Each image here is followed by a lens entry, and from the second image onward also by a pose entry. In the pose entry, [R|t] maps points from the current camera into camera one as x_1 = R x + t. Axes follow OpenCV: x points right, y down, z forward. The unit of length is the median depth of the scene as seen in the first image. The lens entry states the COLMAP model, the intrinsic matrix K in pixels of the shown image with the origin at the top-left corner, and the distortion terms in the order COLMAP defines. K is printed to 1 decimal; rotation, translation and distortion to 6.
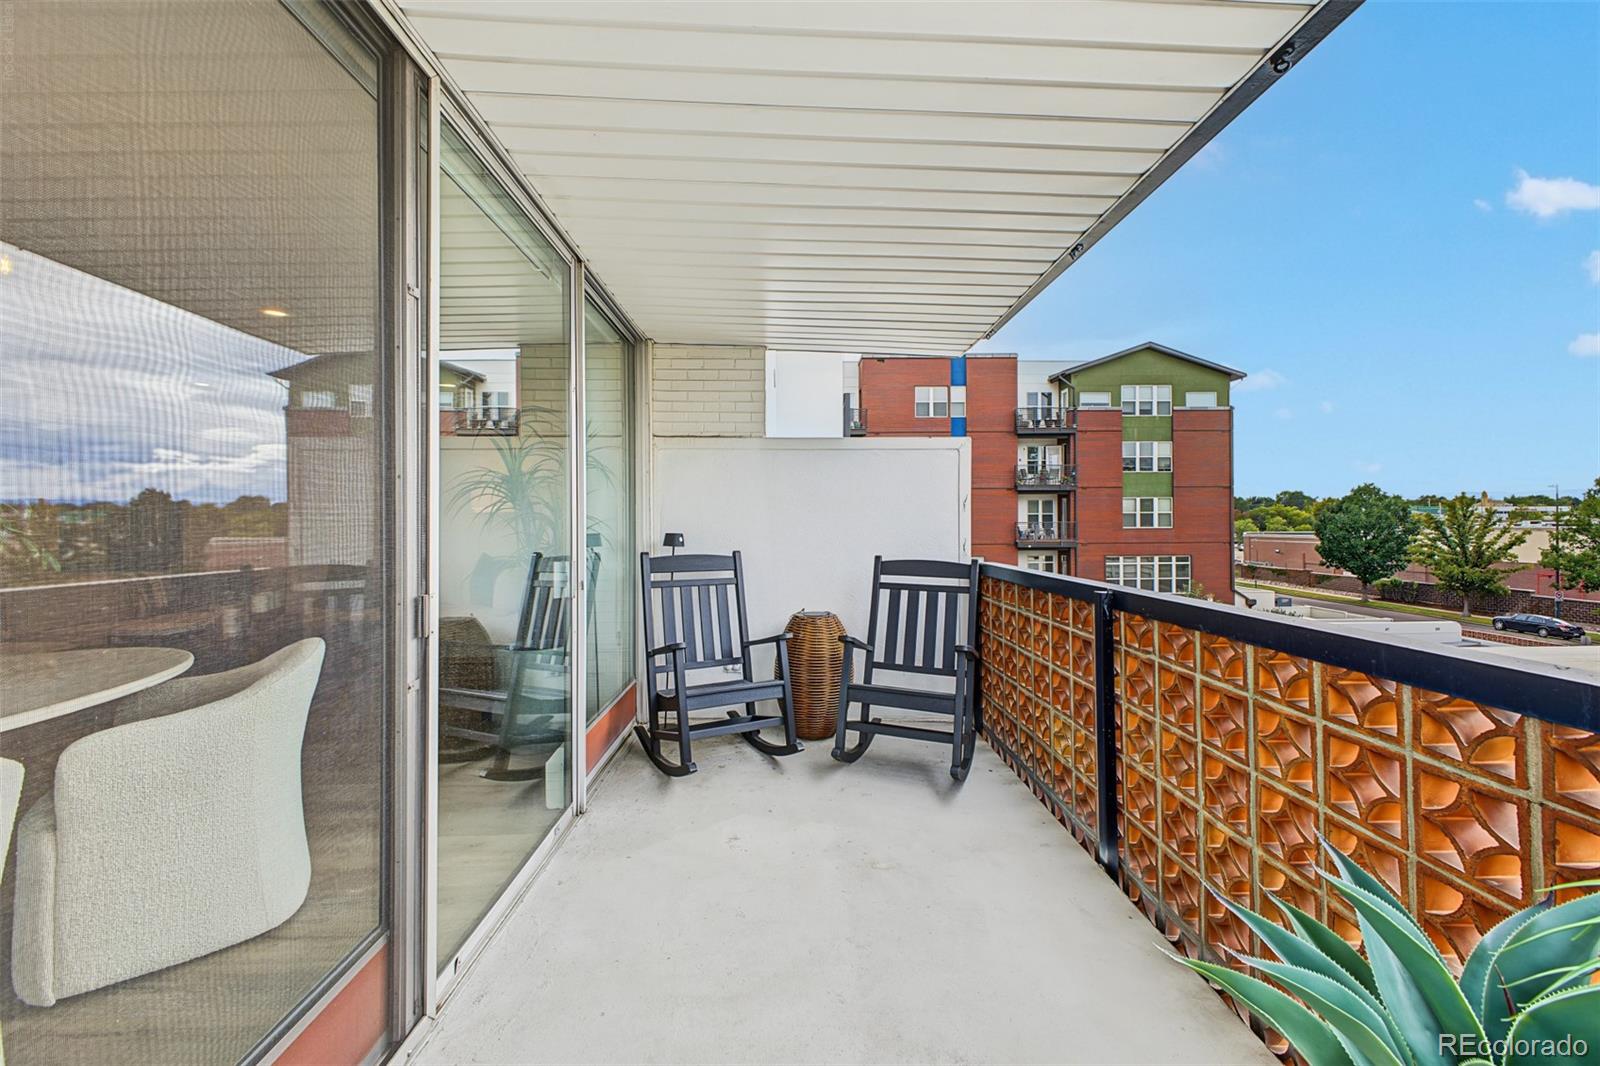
lens RADIAL K [[639.3, 0, 806.8], [0, 639.3, 522.6], [0, 0, 1]] dist [0.018640, -0.004508]
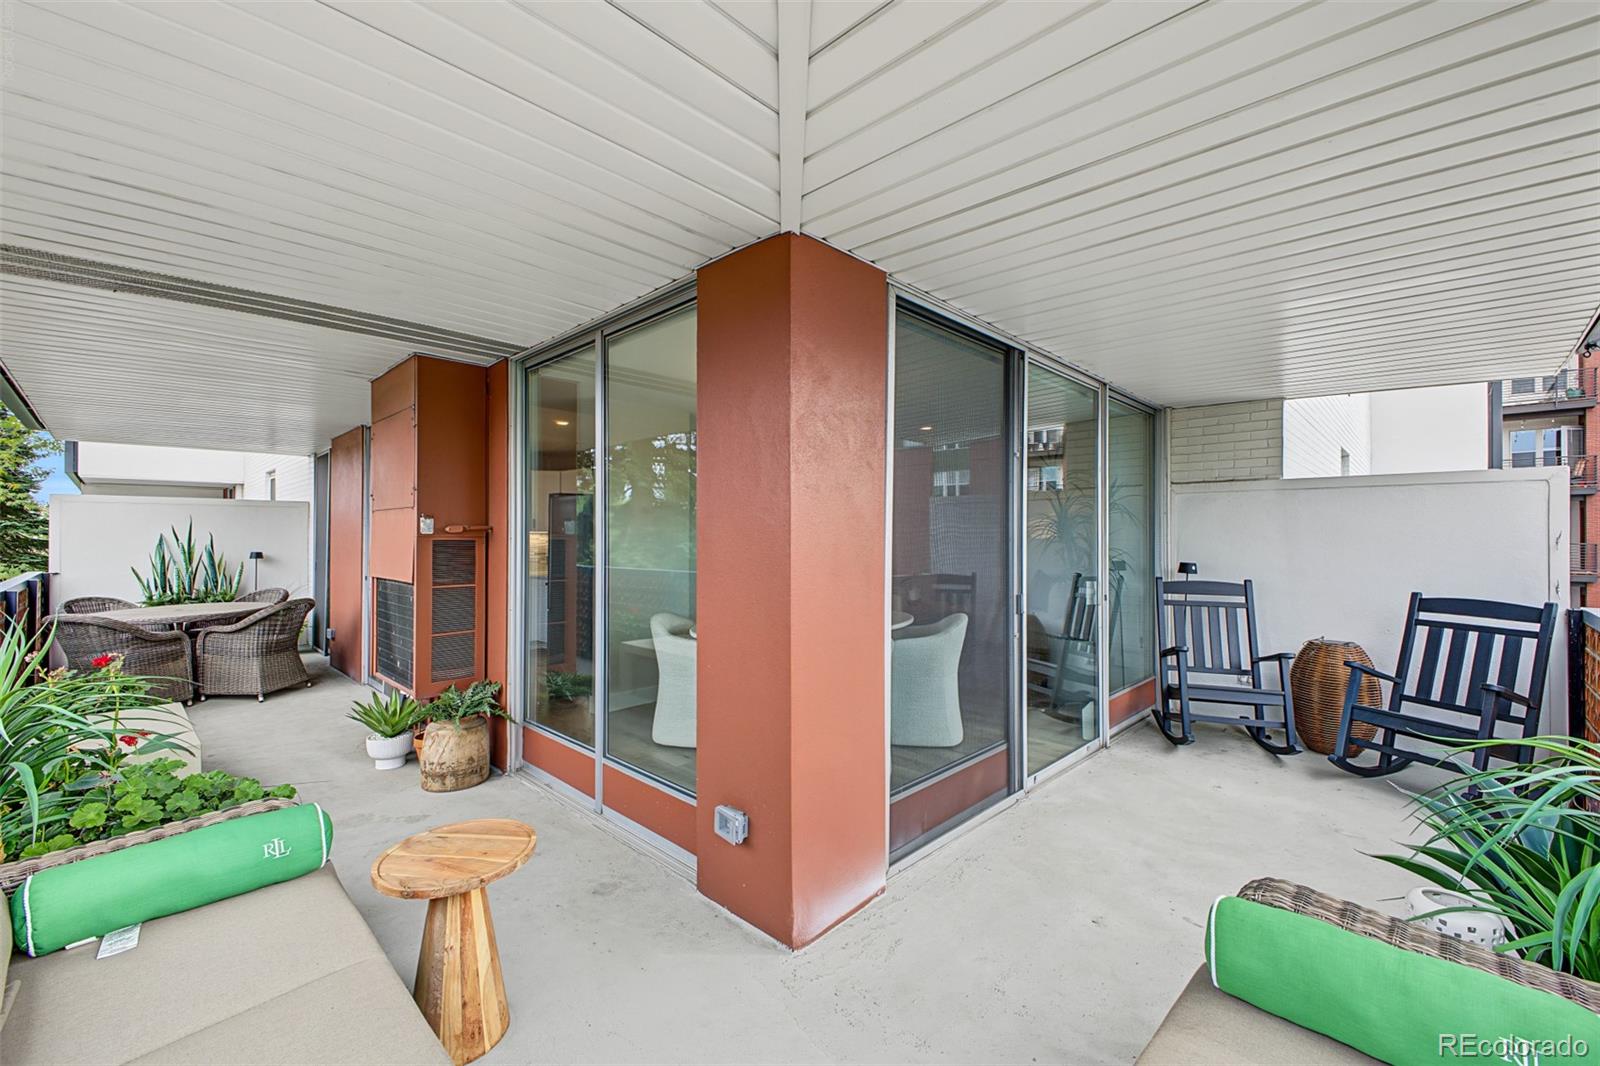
lens RADIAL K [[639.3, 0, 808.9], [0, 639.3, 529.0], [0, 0, 1]] dist [0.018640, -0.004508]
pose [[0.694825, -0.002945, -0.719173, 0.192379], [-0.005435, 0.999942, -0.009346, -0.035402], [0.719159, 0.010403, 0.694768, -0.424302]]
